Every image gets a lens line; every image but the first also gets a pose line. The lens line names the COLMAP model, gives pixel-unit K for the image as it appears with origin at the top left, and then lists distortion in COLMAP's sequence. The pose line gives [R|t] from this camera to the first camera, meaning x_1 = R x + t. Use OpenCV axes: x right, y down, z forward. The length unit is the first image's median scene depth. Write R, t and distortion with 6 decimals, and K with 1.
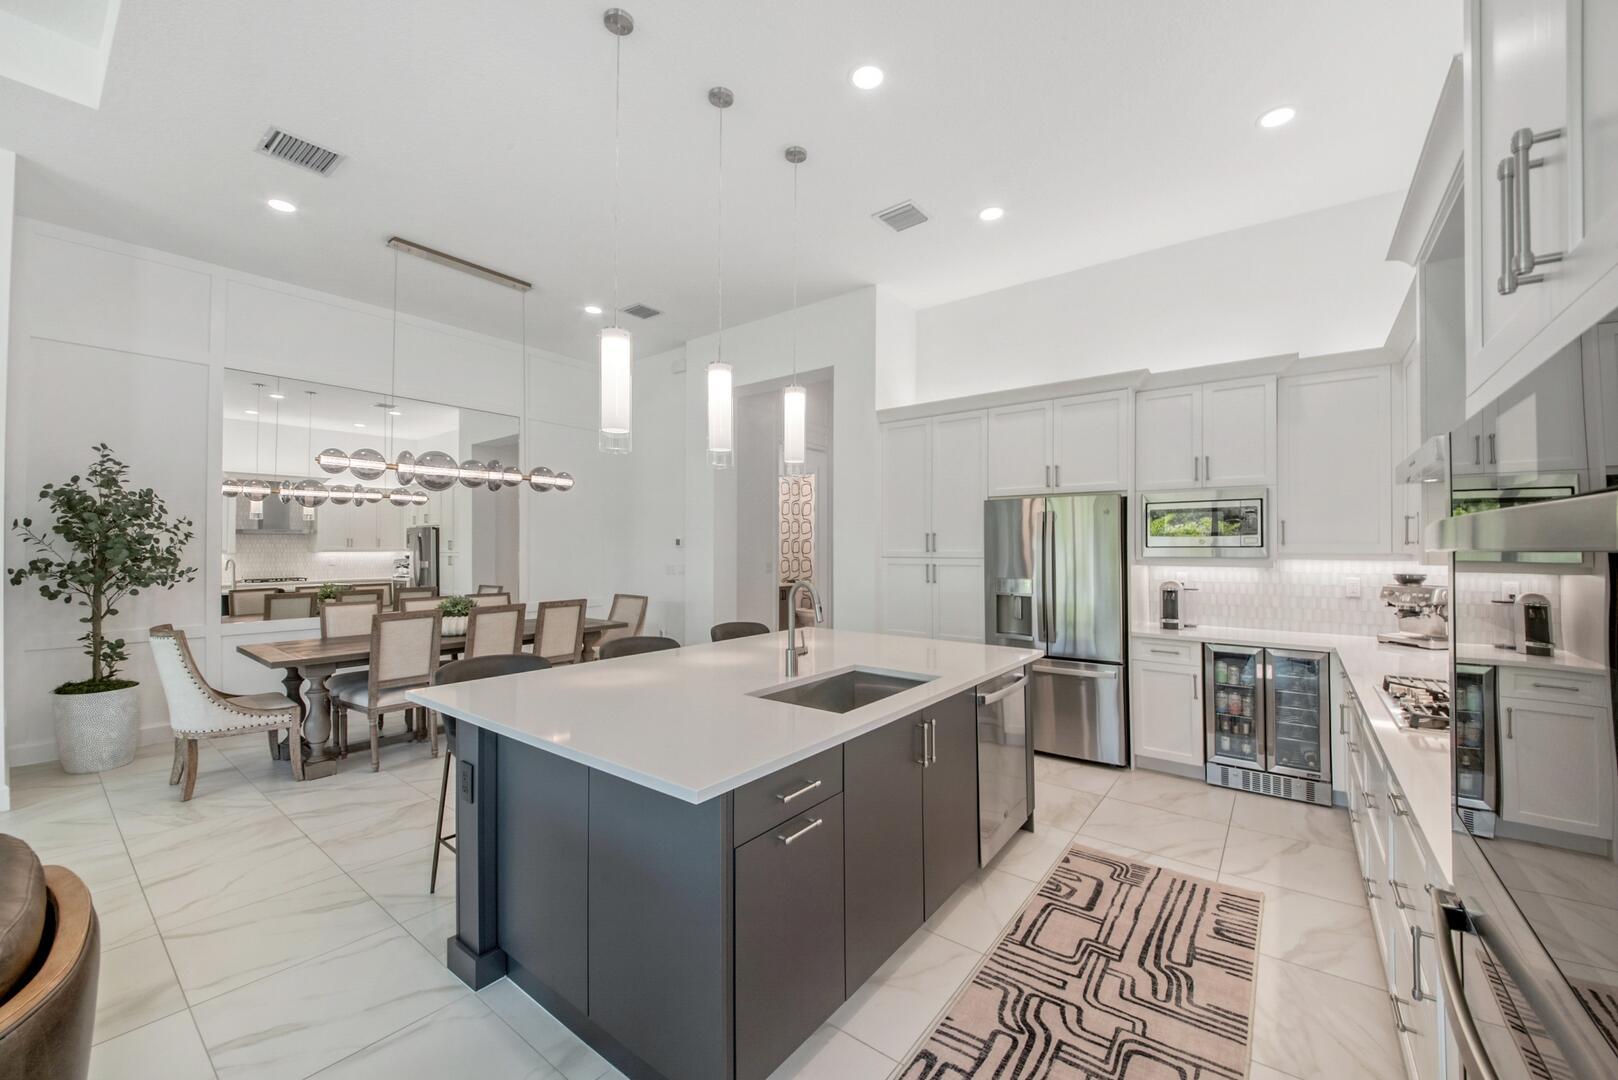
lens RADIAL K [[643.2, 0, 806.3], [0, 643.2, 535.6], [0, 0, 1]] dist [0.000324, 0.000010]
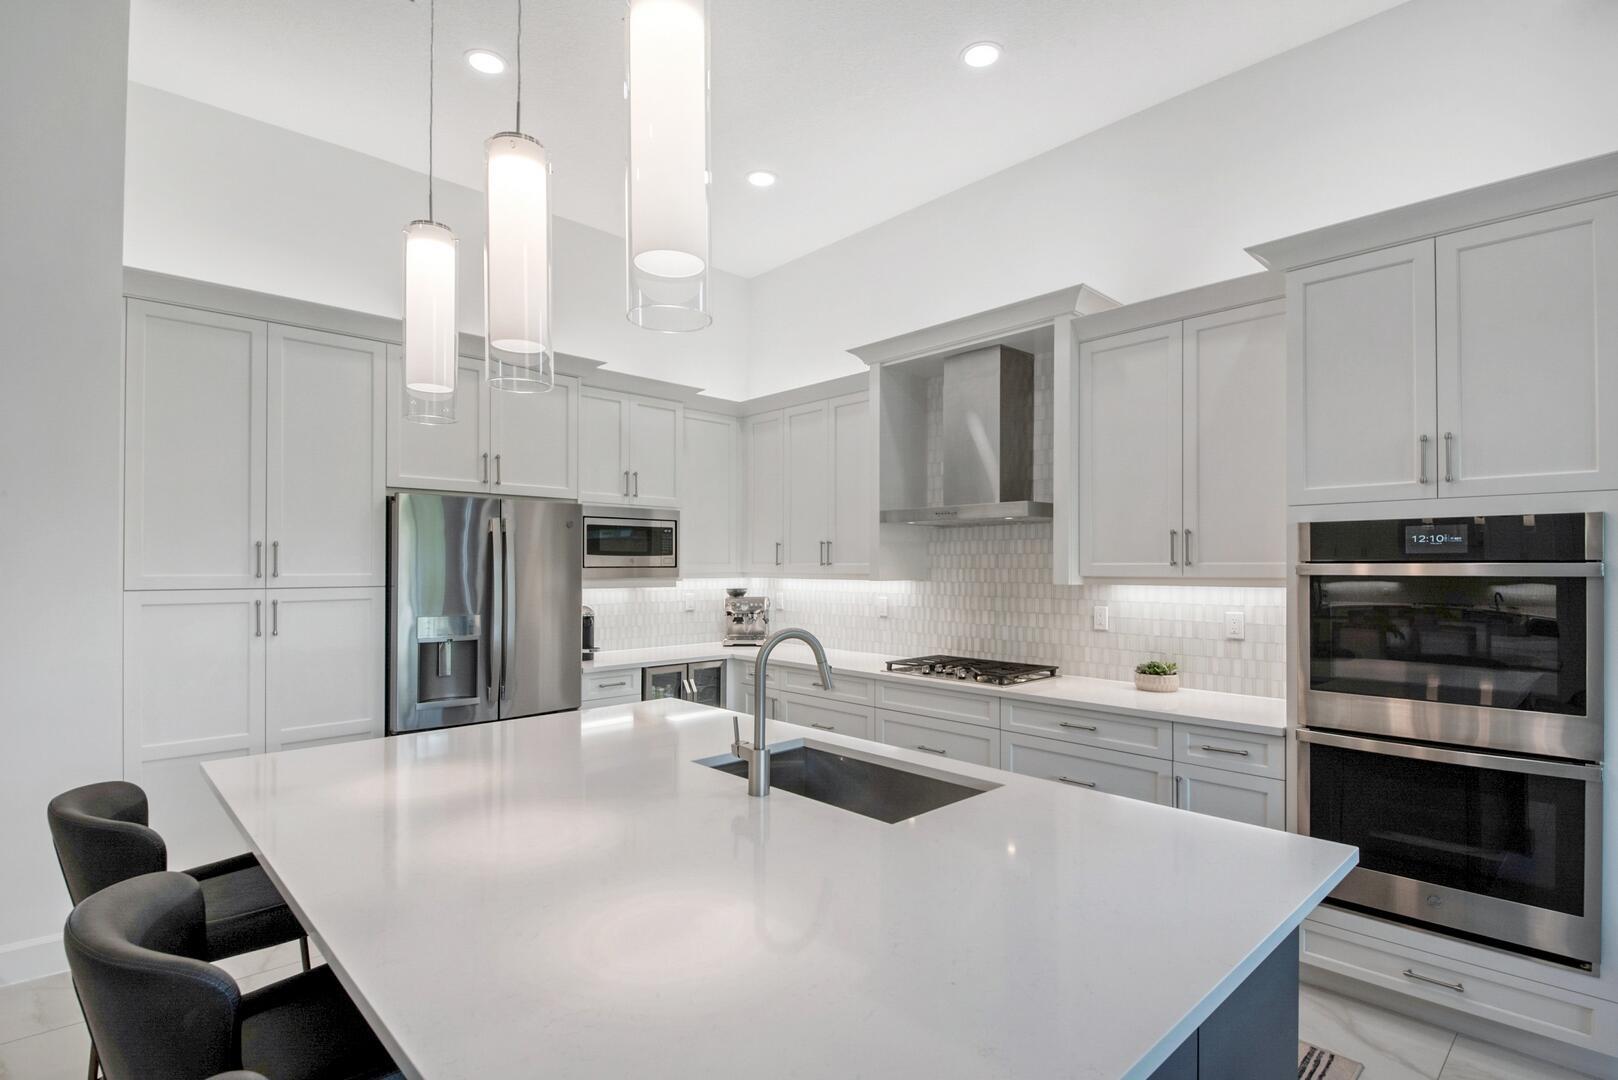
lens RADIAL K [[756.5, 0, 806.0], [0, 756.5, 559.3], [0, 0, 1]] dist [0.010495, -0.000338]
pose [[0.150096, 0.002640, 0.988668, -0.422043], [-0.022406, 0.999749, 0.000732, -0.000376], [-0.988417, -0.022262, 0.150118, 0.553908]]
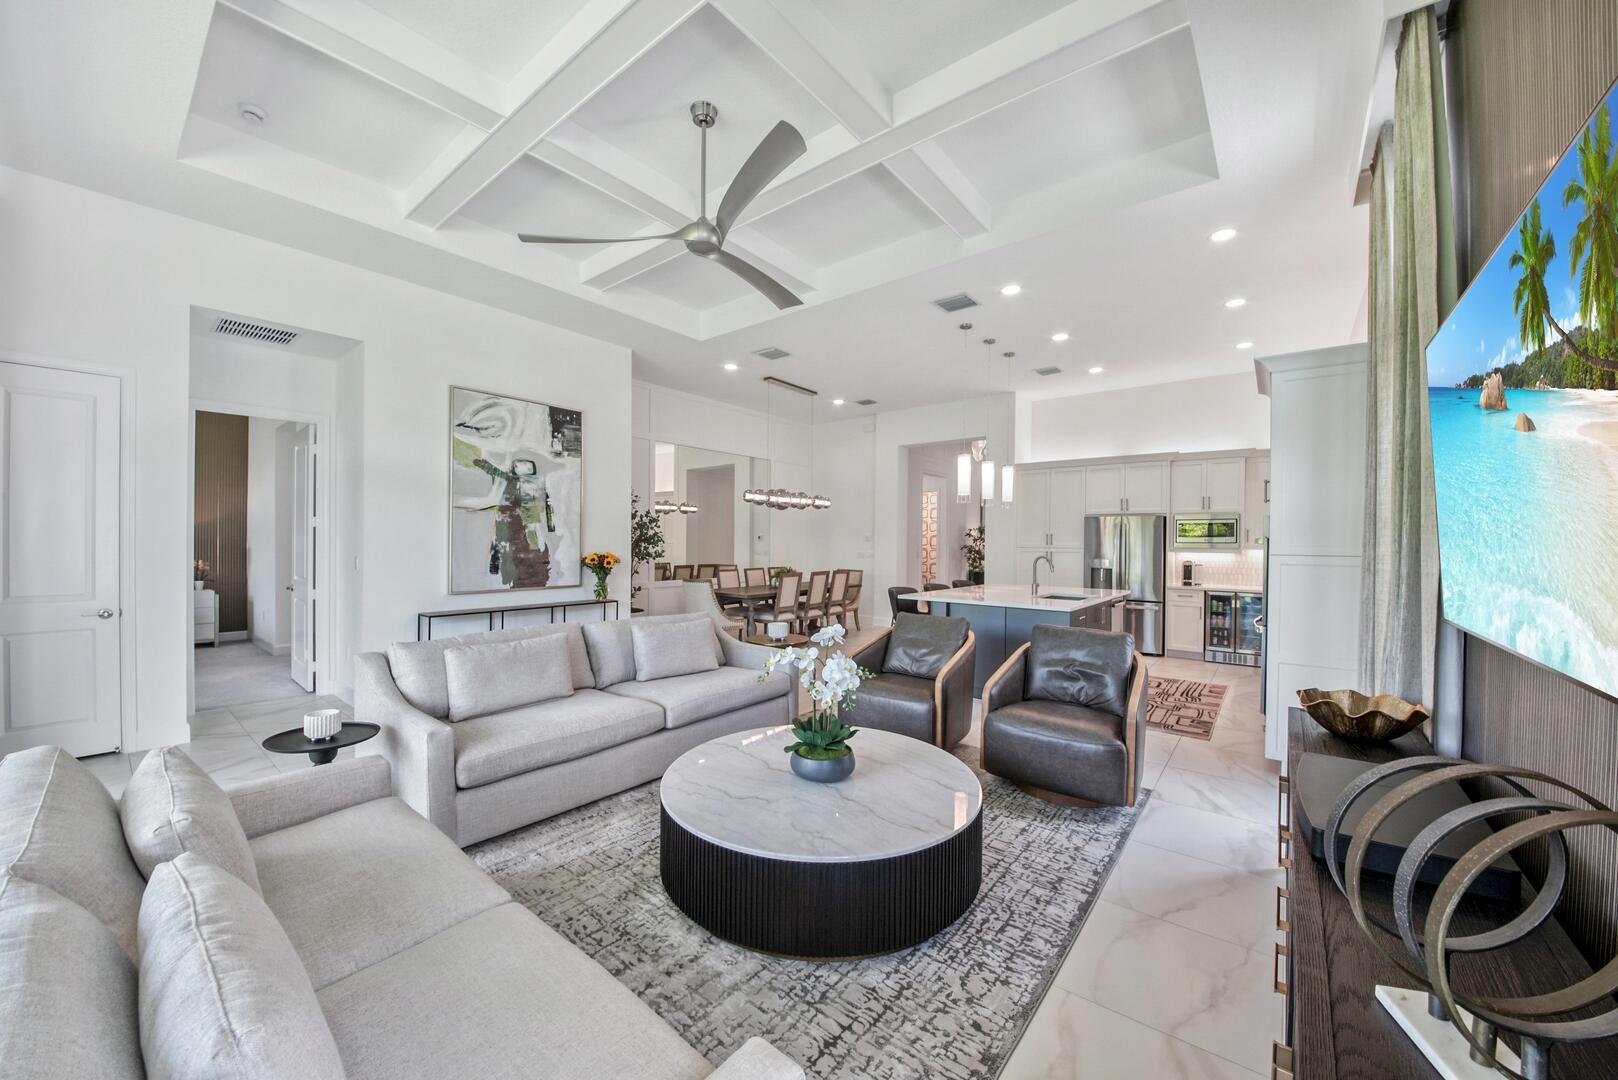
lens RADIAL K [[596.3, 0, 802.9], [0, 596.3, 541.3], [0, 0, 1]] dist [-0.000636, -0.000059]
pose [[0.998881, 0.006006, -0.046901, -0.504161], [-0.004921, 0.999719, 0.023209, -0.022301], [0.047027, -0.022952, 0.998630, -0.838197]]
